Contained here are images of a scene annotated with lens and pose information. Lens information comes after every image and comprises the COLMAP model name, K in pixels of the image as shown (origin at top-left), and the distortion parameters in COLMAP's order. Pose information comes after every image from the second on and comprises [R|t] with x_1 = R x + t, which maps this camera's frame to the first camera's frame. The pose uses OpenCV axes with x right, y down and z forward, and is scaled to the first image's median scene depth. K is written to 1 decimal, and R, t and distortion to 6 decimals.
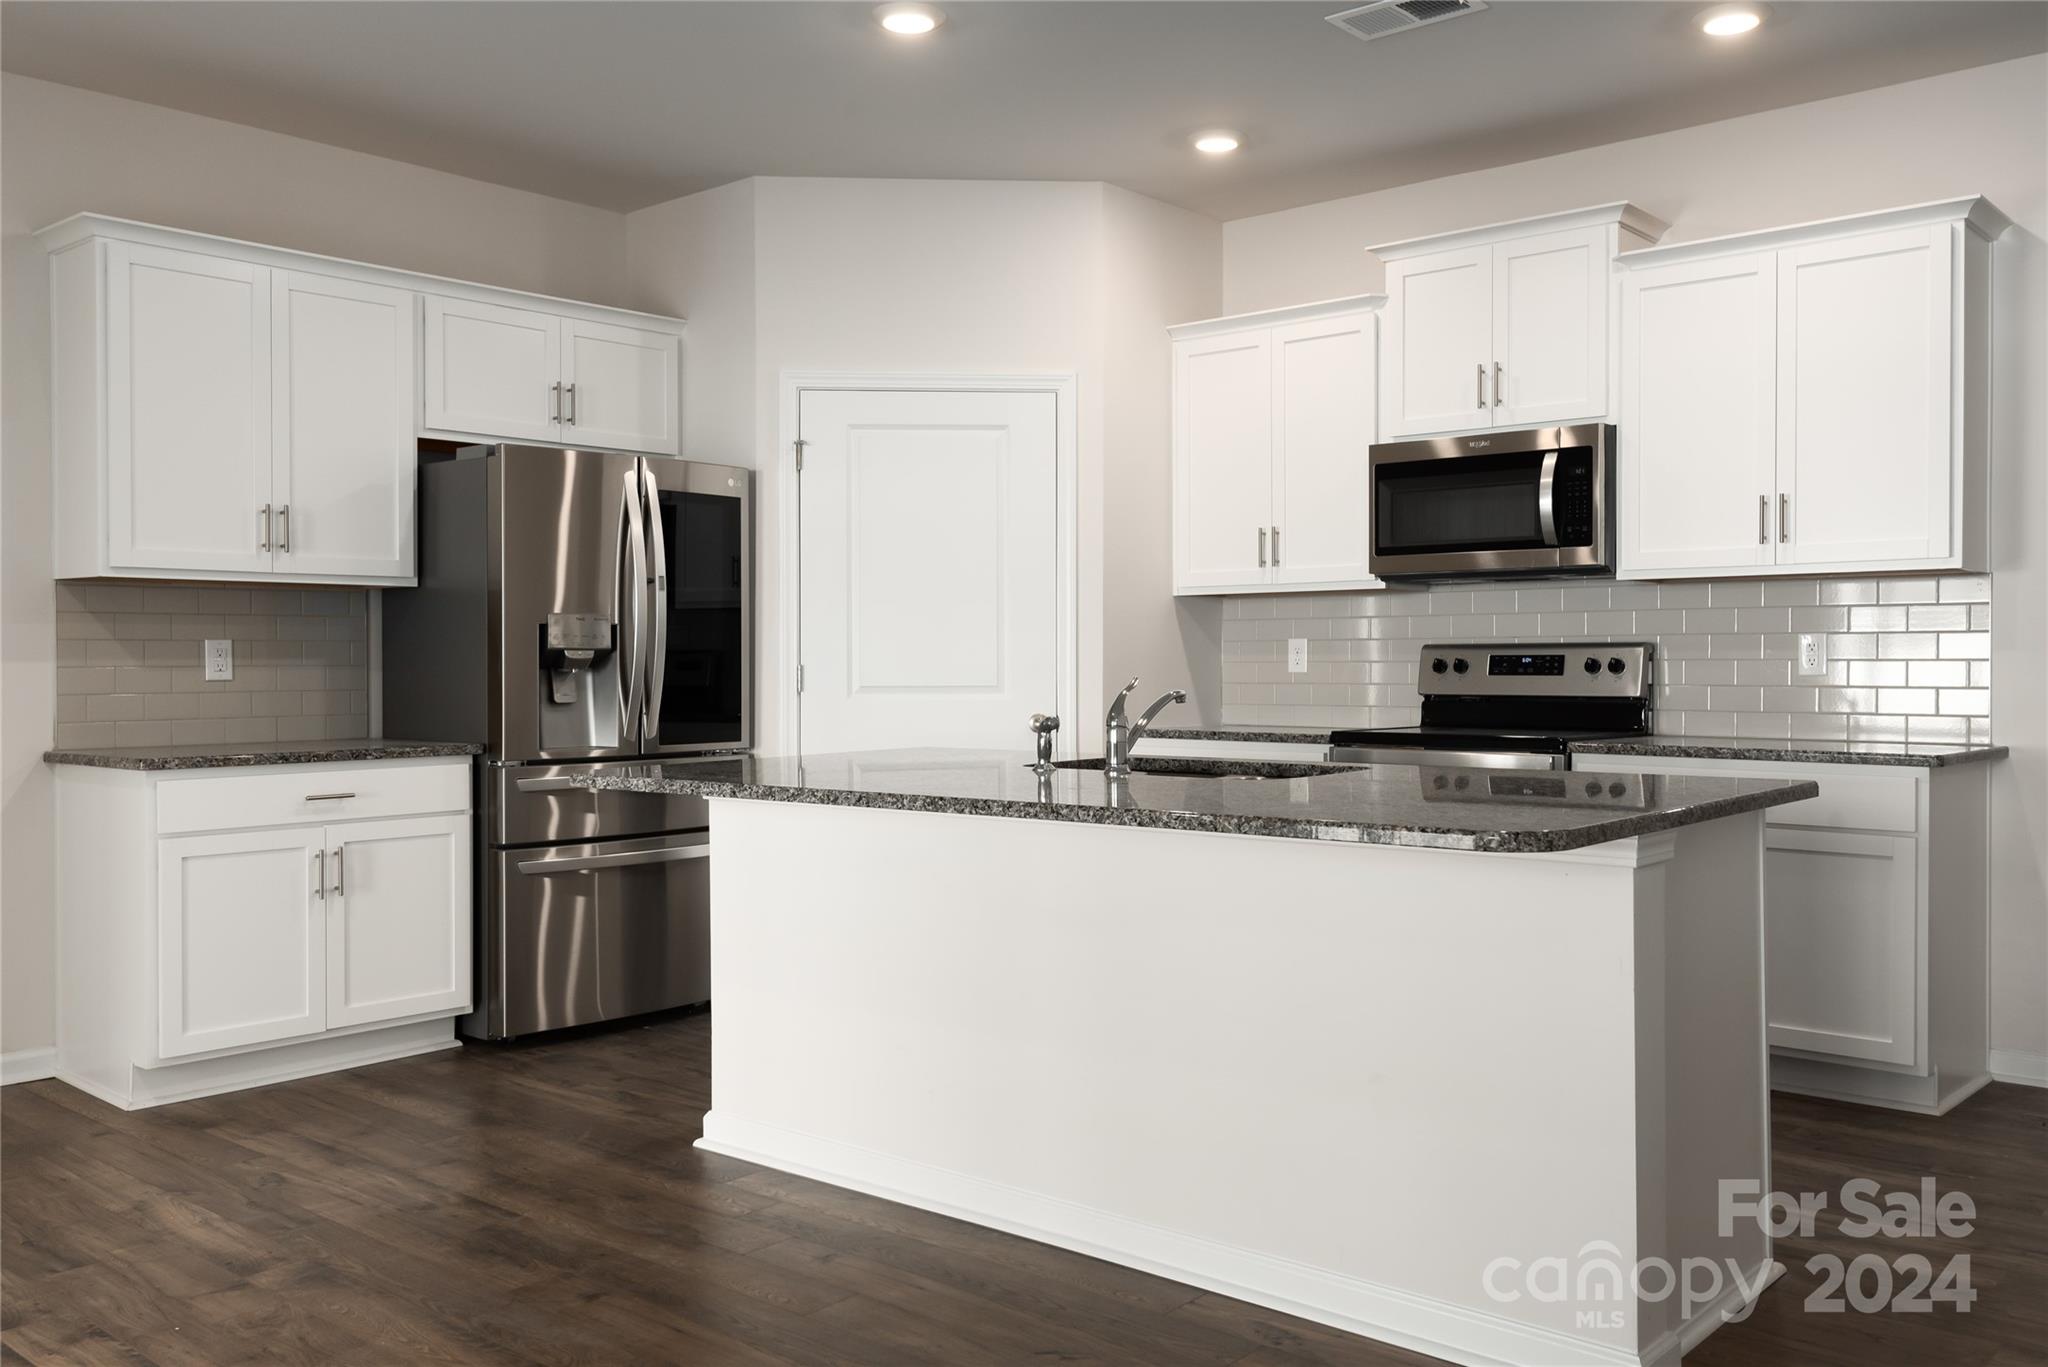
lens RADIAL K [[1743.8, 0, 1023.8], [0, 1743.8, 674.7], [0, 0, 1]] dist [0.036679, -0.020154]
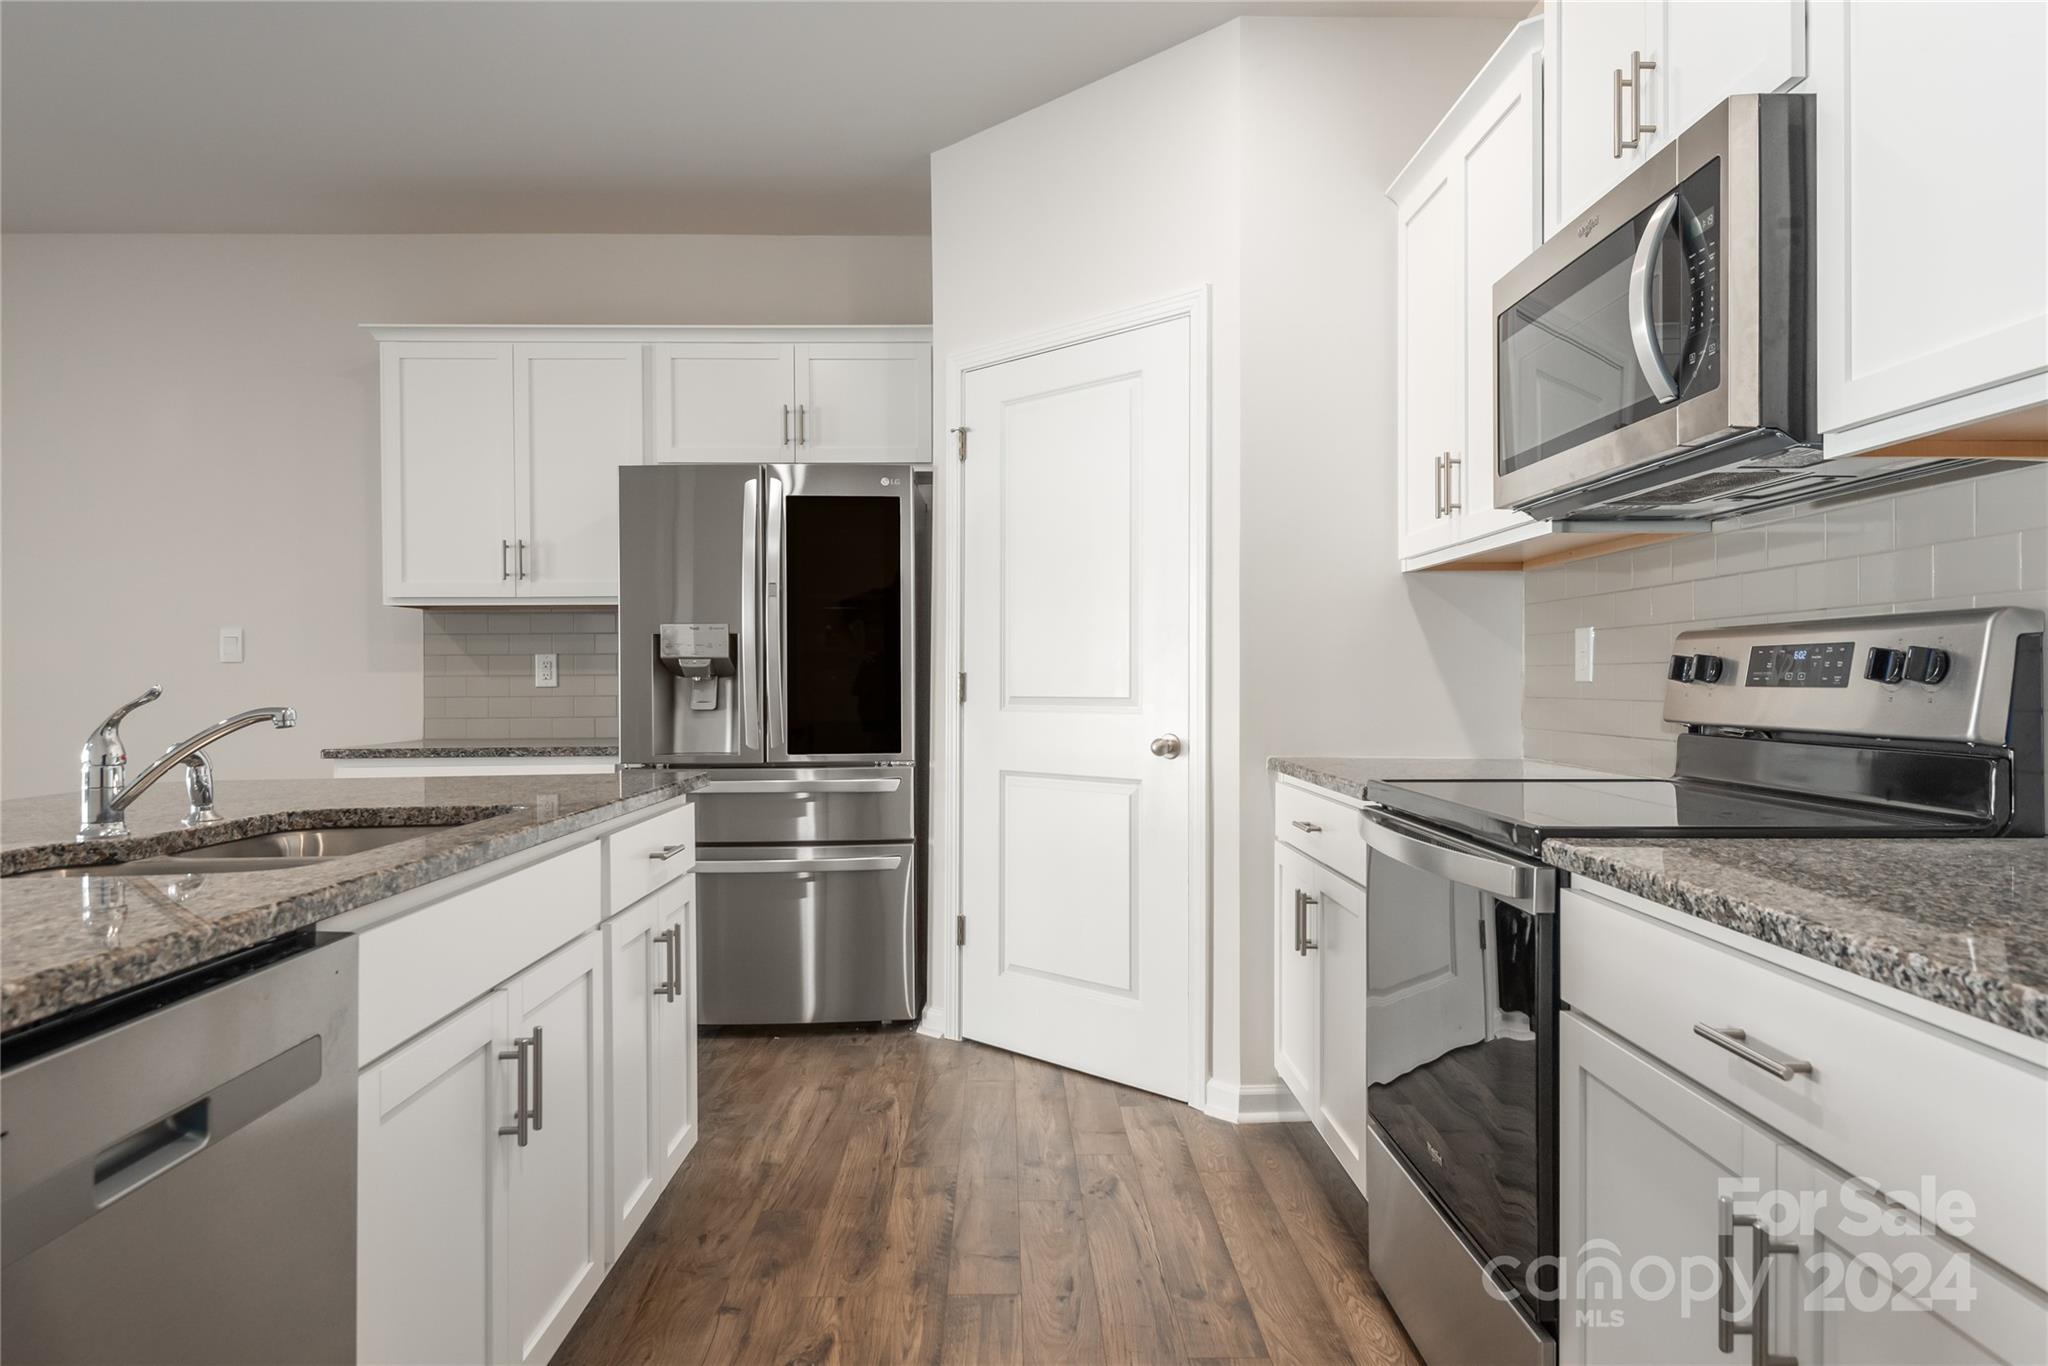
lens RADIAL K [[1238.9, 0, 1049.7], [0, 1238.9, 673.2], [0, 0, 1]] dist [0.008335, -0.010134]
pose [[0.690949, -0.004574, -0.722889, 0.417724], [-0.001985, 0.999964, -0.008225, -0.000001], [0.722901, 0.007119, 0.690915, 0.655475]]
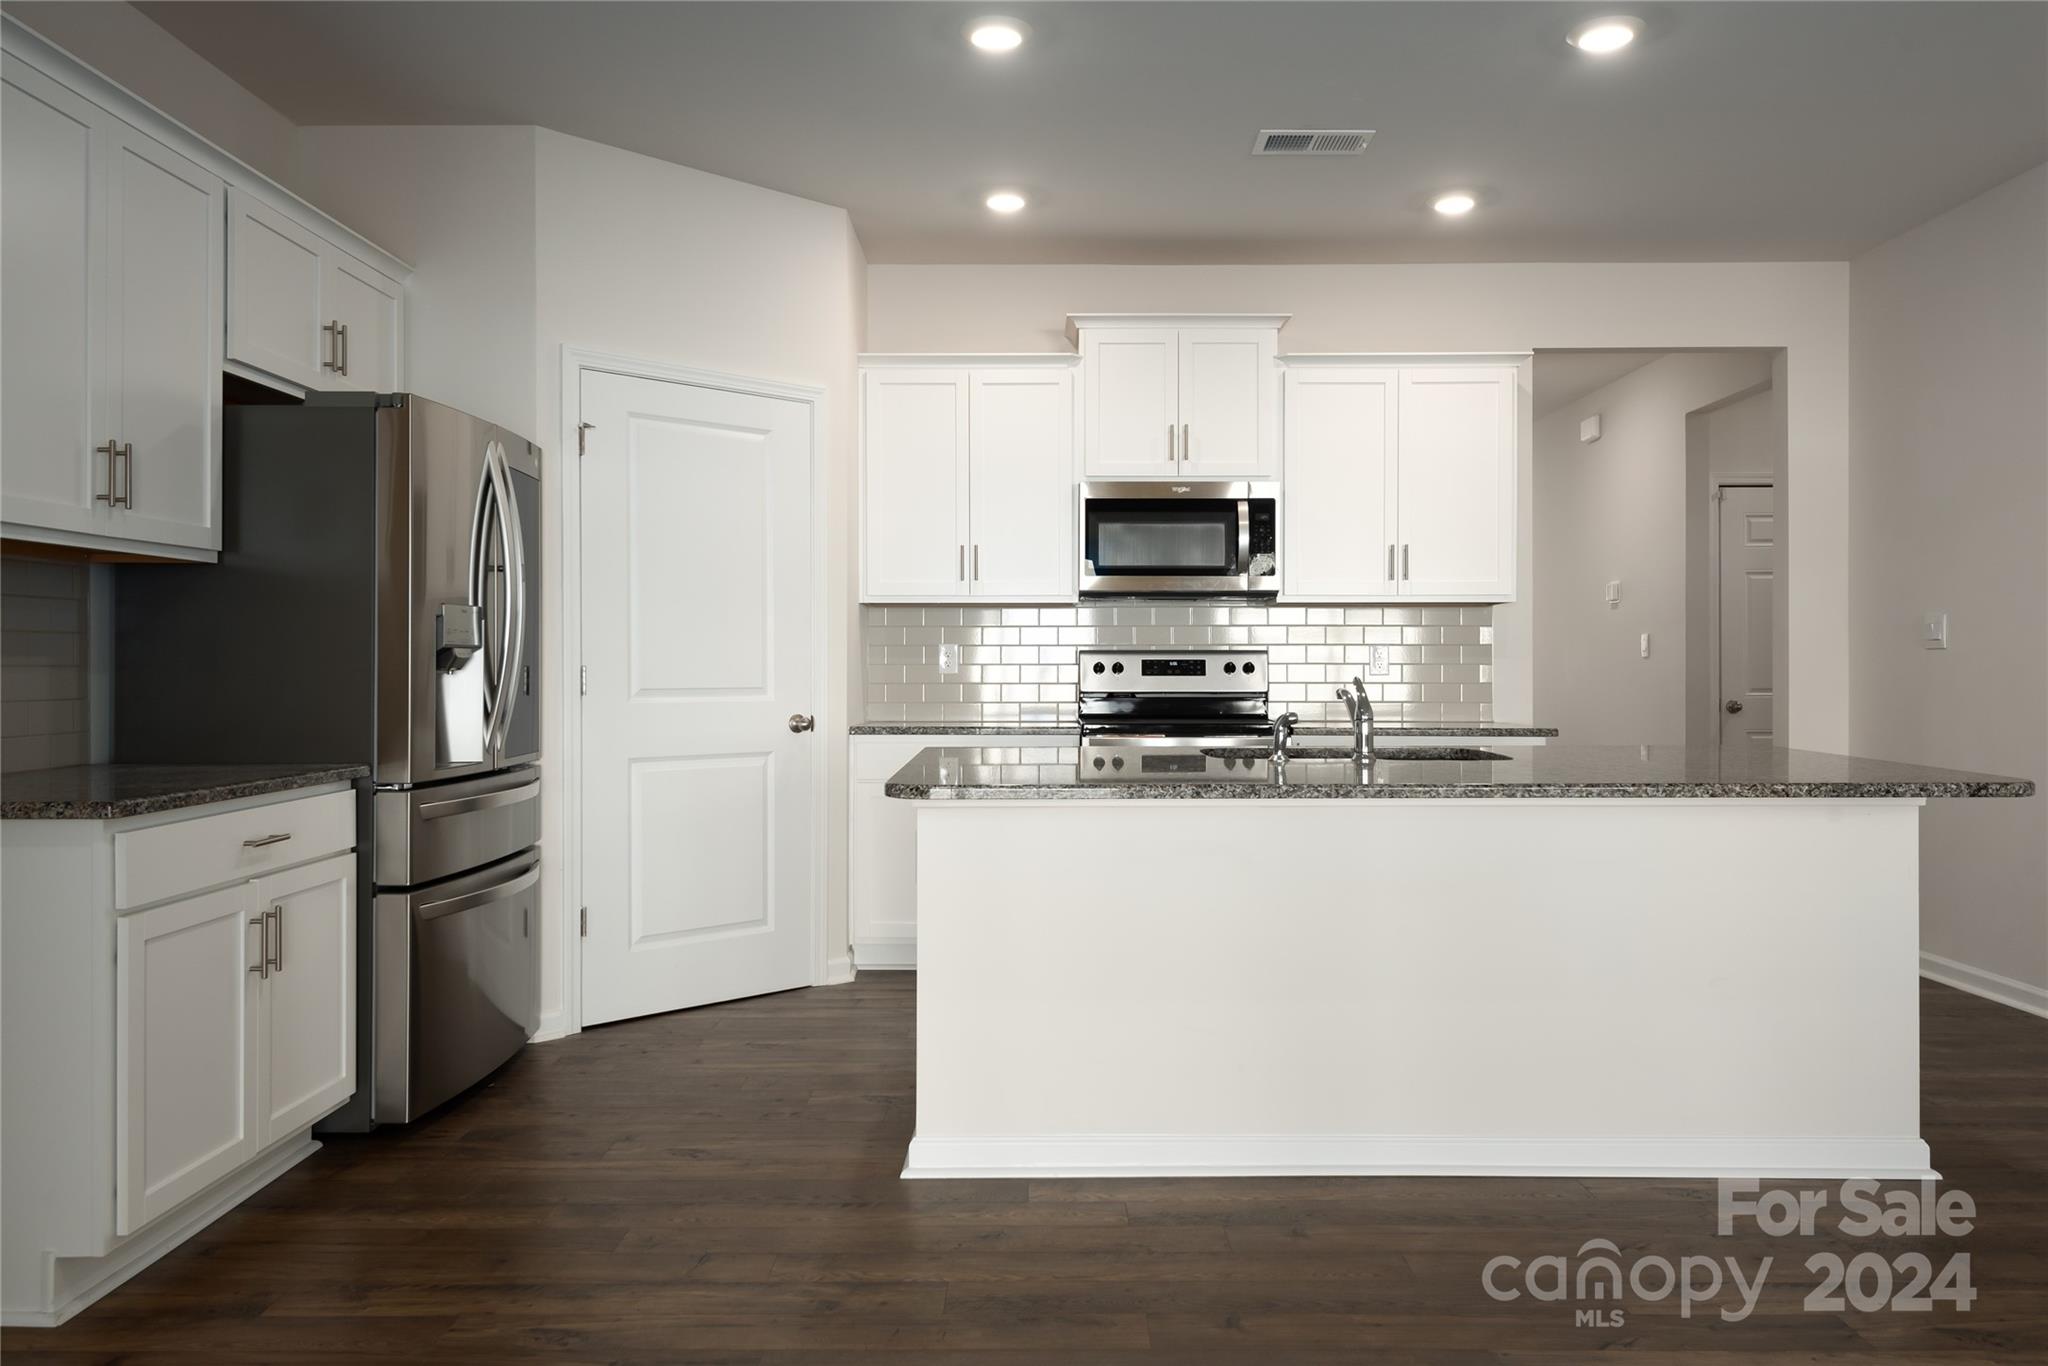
lens RADIAL K [[1497.5, 0, 1030.3], [0, 1497.5, 672.9], [0, 0, 1]] dist [0.028610, -0.007357]
pose [[0.752281, -0.001136, 0.658841, -0.530981], [0.002728, 0.999995, -0.001390, -0.000371], [-0.658836, 0.002844, 0.752281, 0.276500]]
